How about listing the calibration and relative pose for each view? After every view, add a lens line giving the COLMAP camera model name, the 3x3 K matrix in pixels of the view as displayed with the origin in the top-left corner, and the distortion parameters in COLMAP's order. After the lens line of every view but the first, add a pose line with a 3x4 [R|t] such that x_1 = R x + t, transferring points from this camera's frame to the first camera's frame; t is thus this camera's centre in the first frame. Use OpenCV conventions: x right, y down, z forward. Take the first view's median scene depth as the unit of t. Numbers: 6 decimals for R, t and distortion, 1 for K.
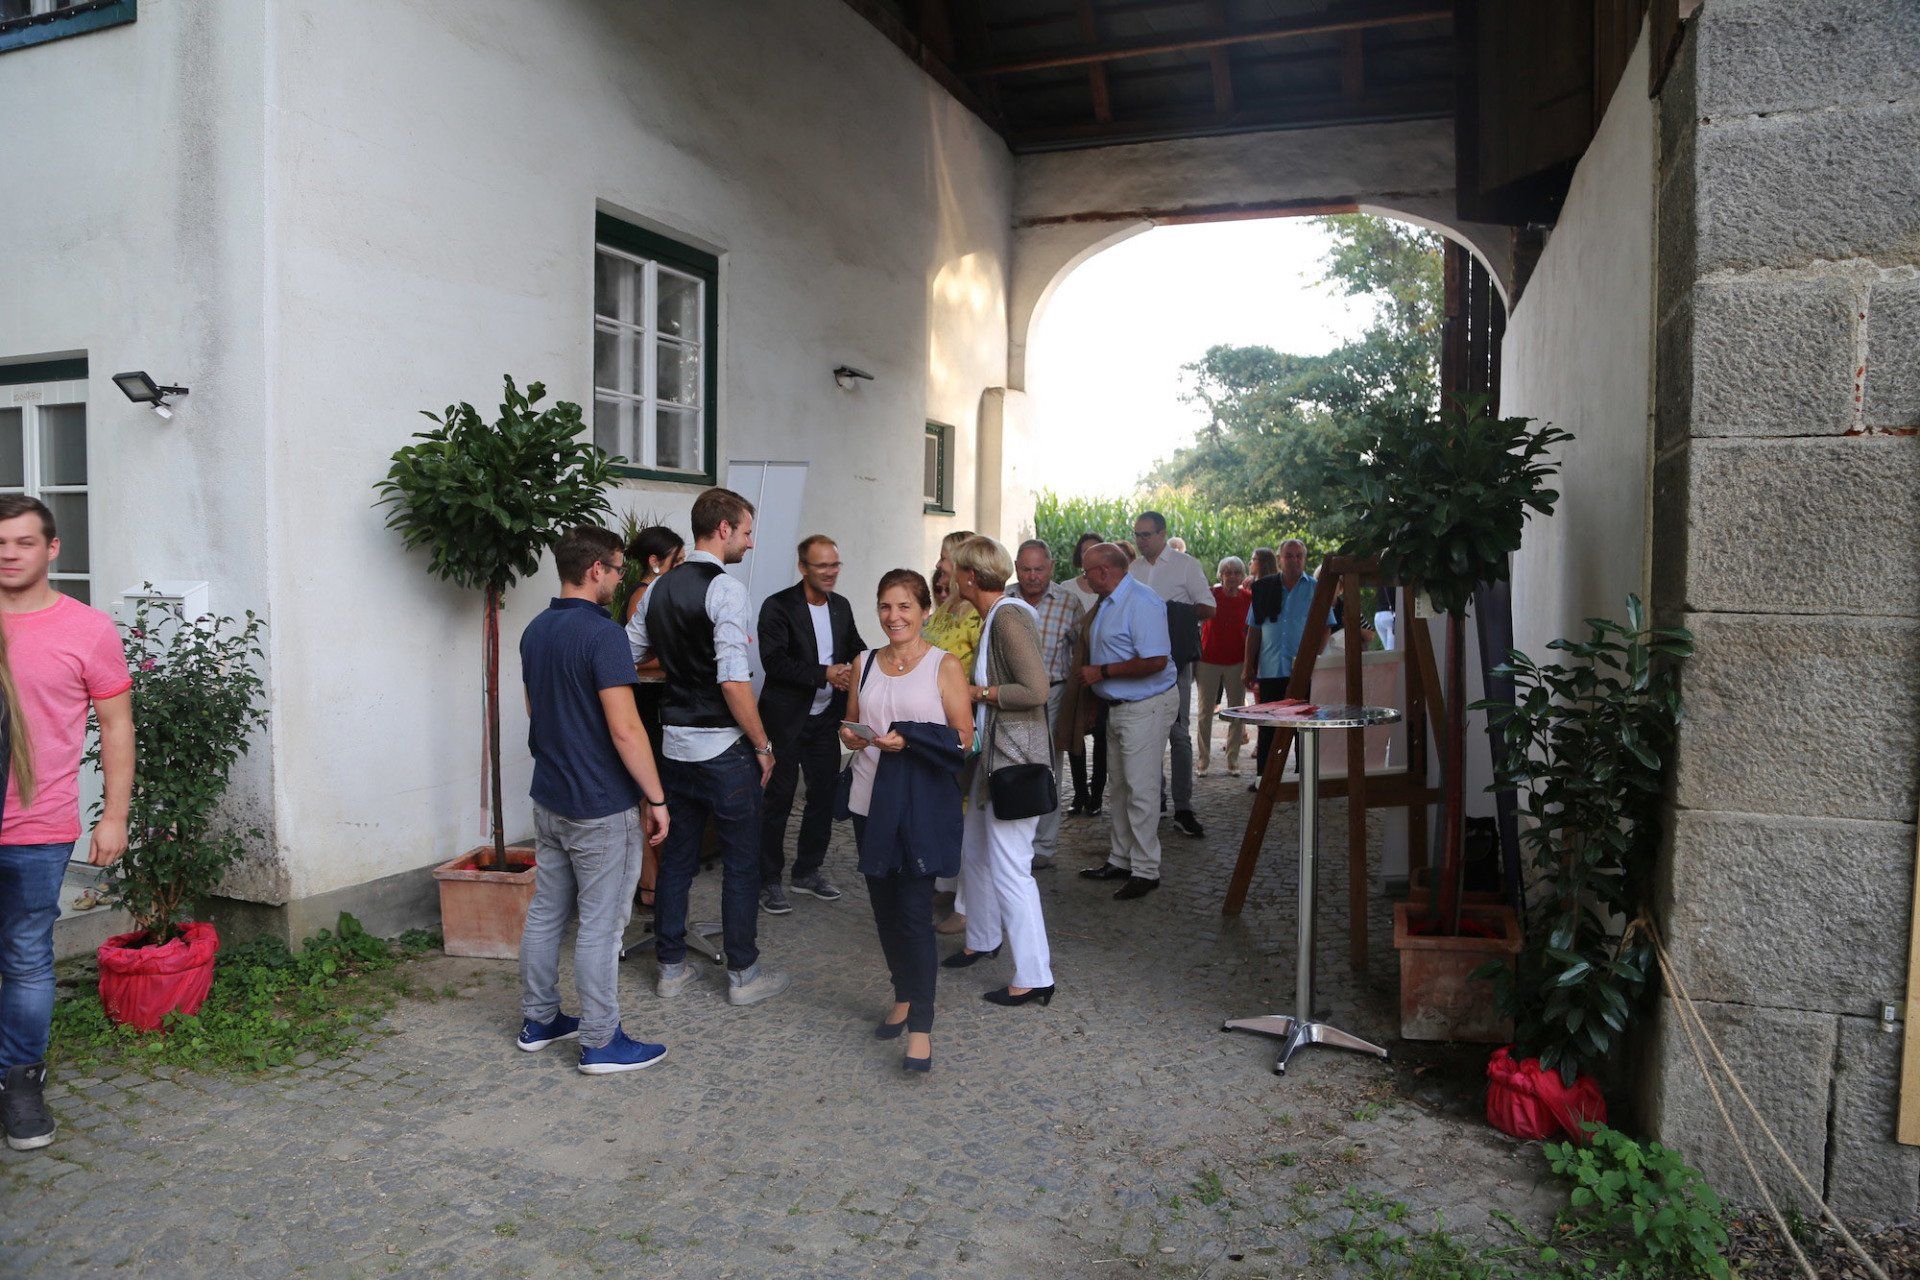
lens RADIAL K [[1313.7, 0, 962.9], [0, 1313.7, 638.2], [0, 0, 1]] dist [-0.120384, 0.073616]
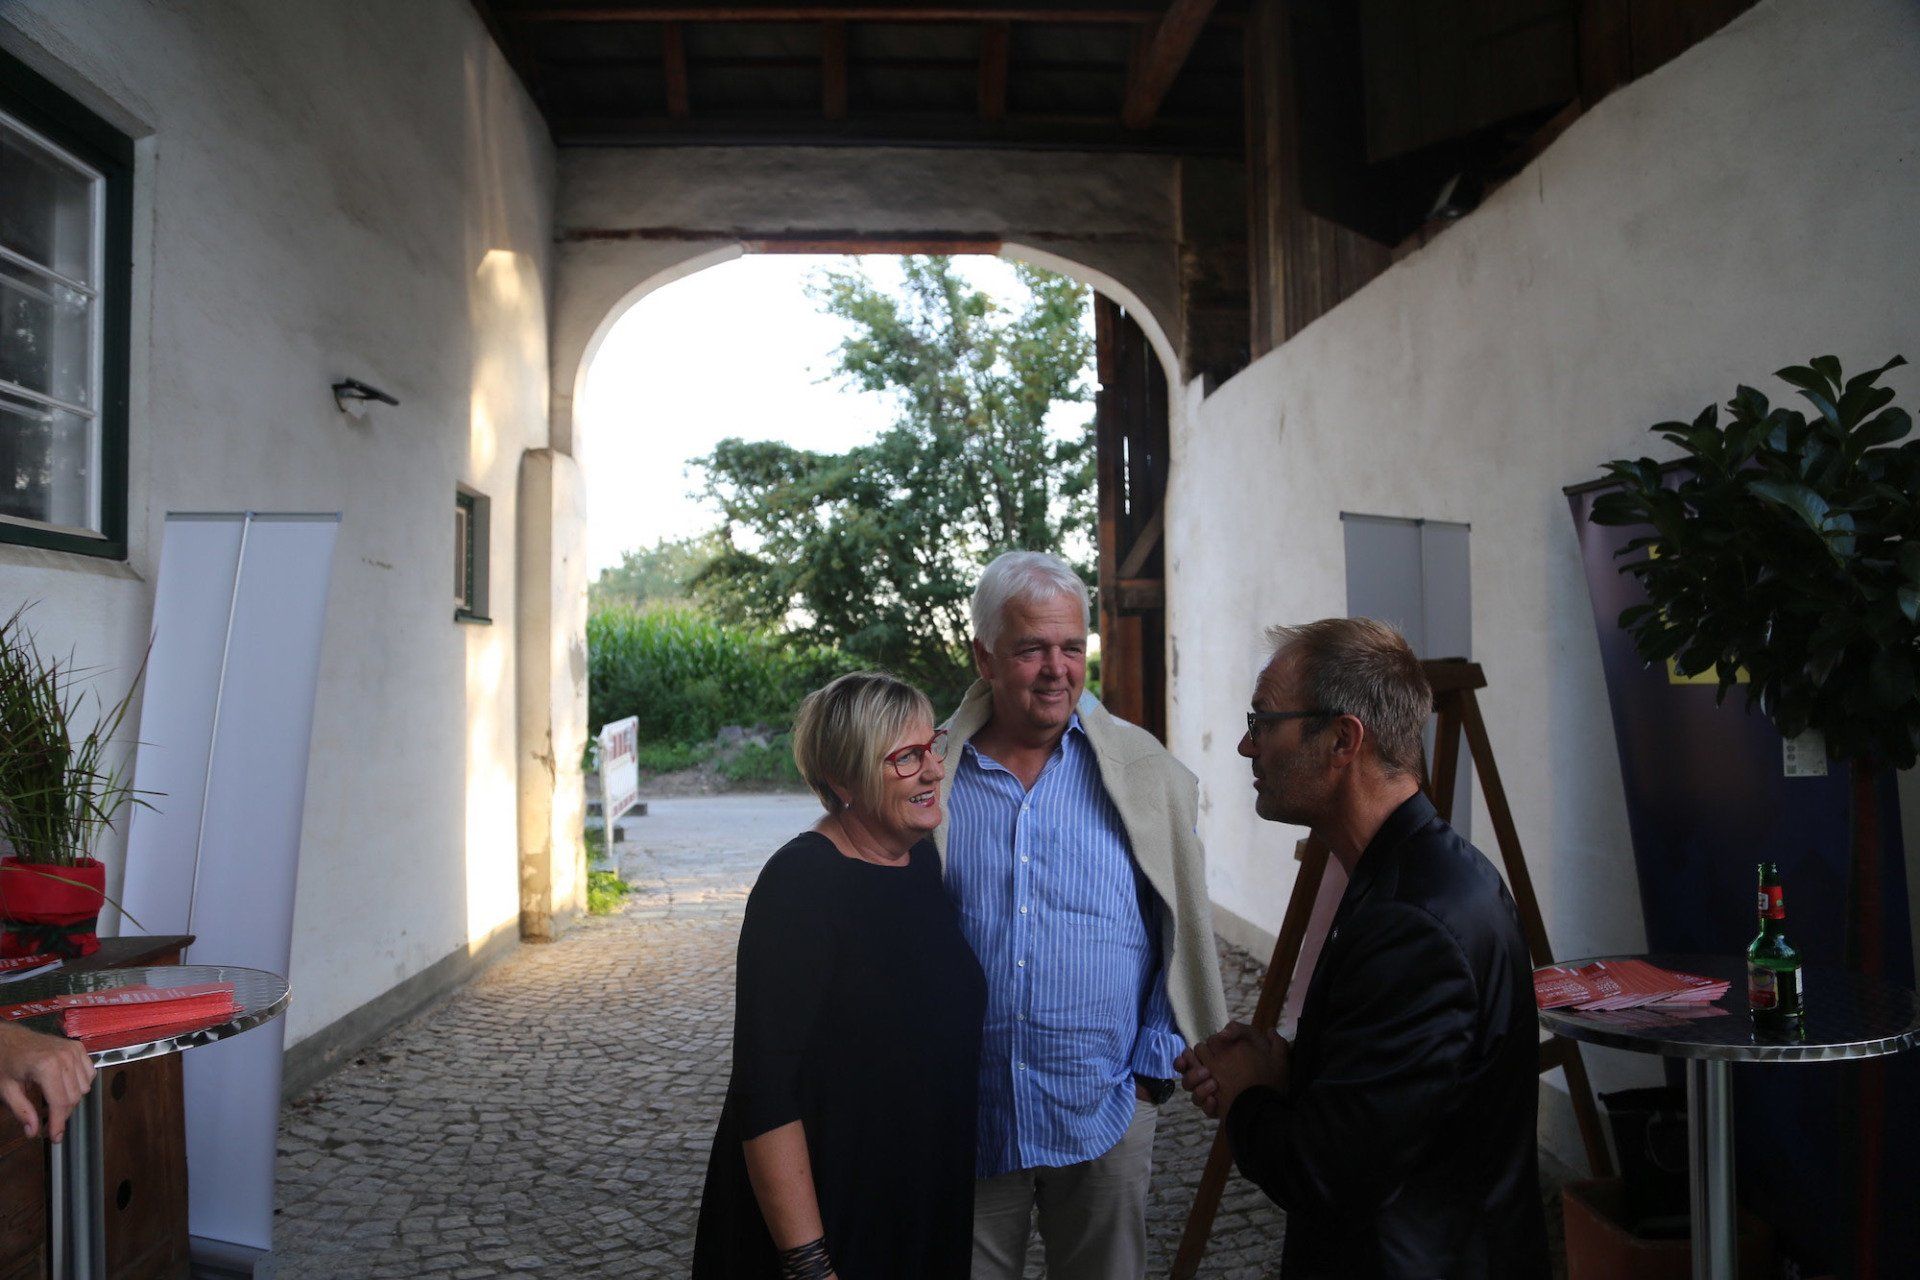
lens RADIAL K [[1313.7, 0, 962.9], [0, 1313.7, 638.2], [0, 0, 1]] dist [-0.120384, 0.073616]
pose [[0.907741, -0.009934, 0.419414, -0.062820], [0.048374, 0.995530, -0.081116, -0.017787], [-0.416733, 0.093921, 0.904164, 0.261350]]
